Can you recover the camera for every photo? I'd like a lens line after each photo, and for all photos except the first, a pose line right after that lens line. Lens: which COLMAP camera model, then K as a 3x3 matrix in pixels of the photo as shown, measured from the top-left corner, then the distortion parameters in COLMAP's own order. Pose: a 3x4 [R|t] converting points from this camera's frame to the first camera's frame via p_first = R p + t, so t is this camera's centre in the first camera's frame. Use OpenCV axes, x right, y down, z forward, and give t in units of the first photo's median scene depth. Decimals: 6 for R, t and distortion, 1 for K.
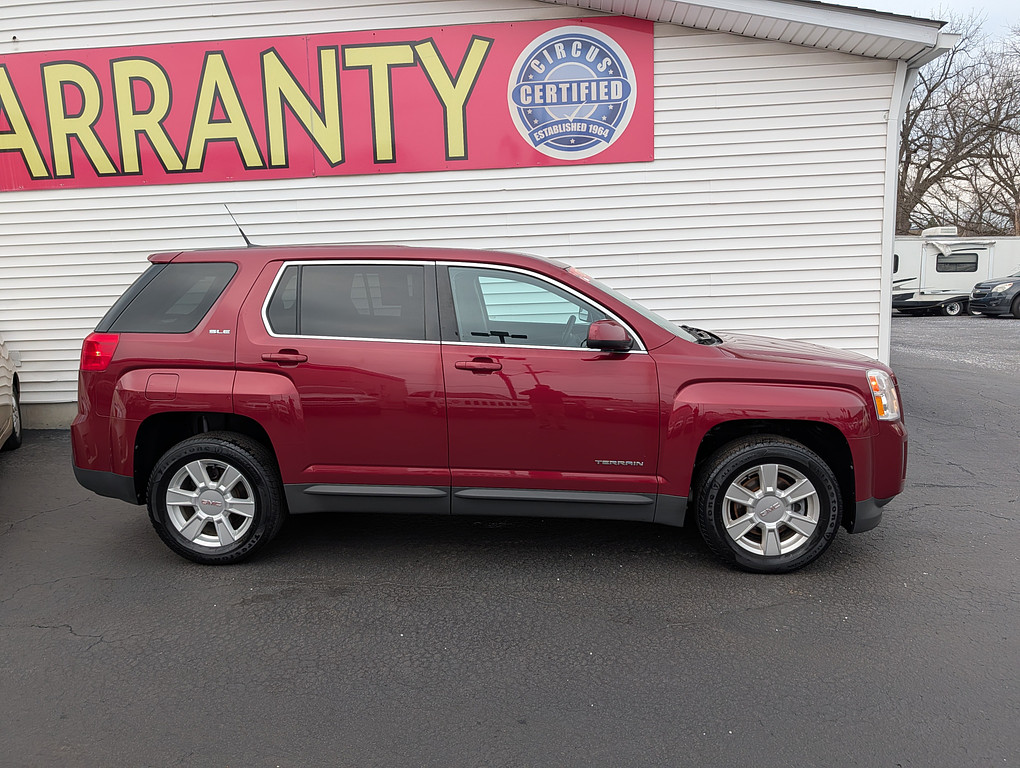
lens RADIAL K [[722.4, 0, 510.0], [0, 722.4, 384.0], [0, 0, 1]] dist [0.002571, -0.002198]
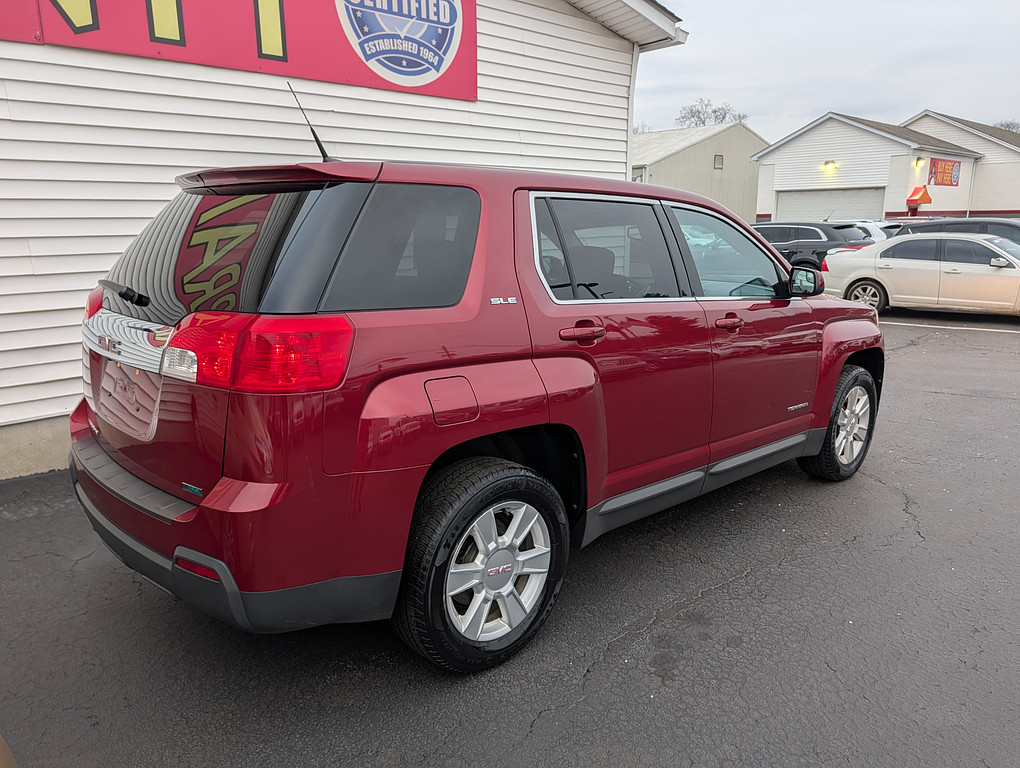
lens RADIAL K [[722.4, 0, 508.5], [0, 722.4, 402.4], [0, 0, 1]] dist [0.001391, -0.001280]
pose [[0.681022, -0.150507, 0.716628, -0.497752], [0.092339, 0.988488, 0.119852, -0.034517], [-0.726417, -0.015450, 0.687080, 0.328568]]
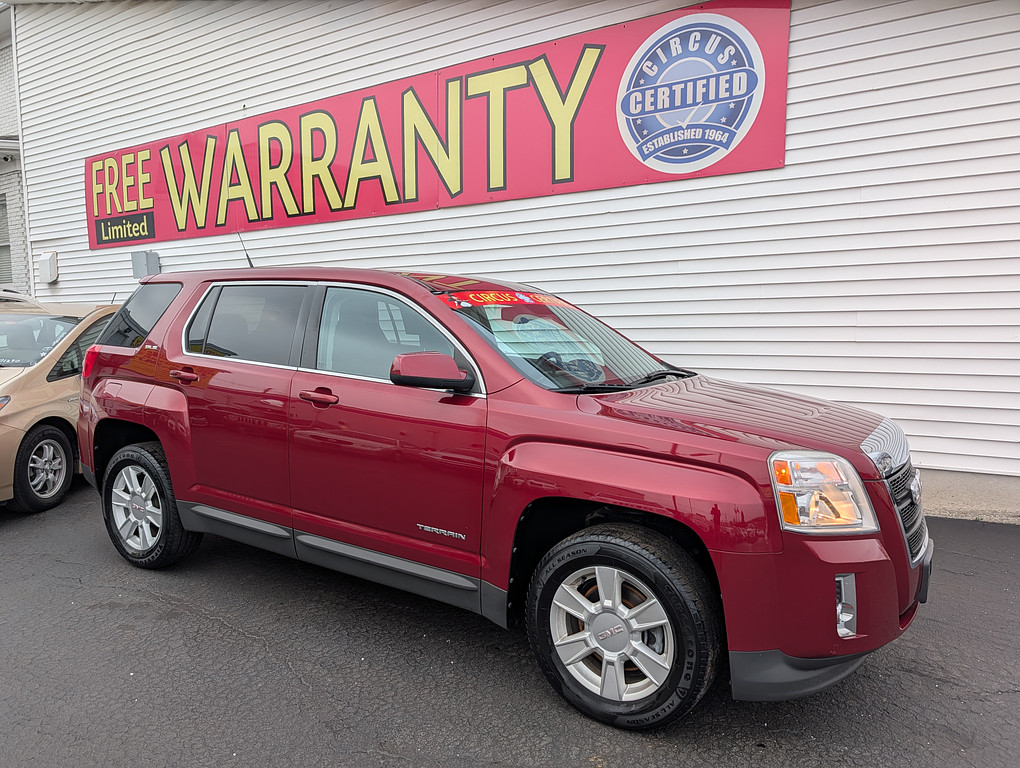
lens RADIAL K [[720.4, 0, 514.8], [0, 720.4, 401.7], [0, 0, 1]] dist [0.003456, 0.001868]
pose [[0.880686, 0.077620, -0.467297, 0.328433], [-0.093823, 0.995523, -0.011462, -0.017916], [0.464315, 0.053938, 0.884026, 0.183813]]
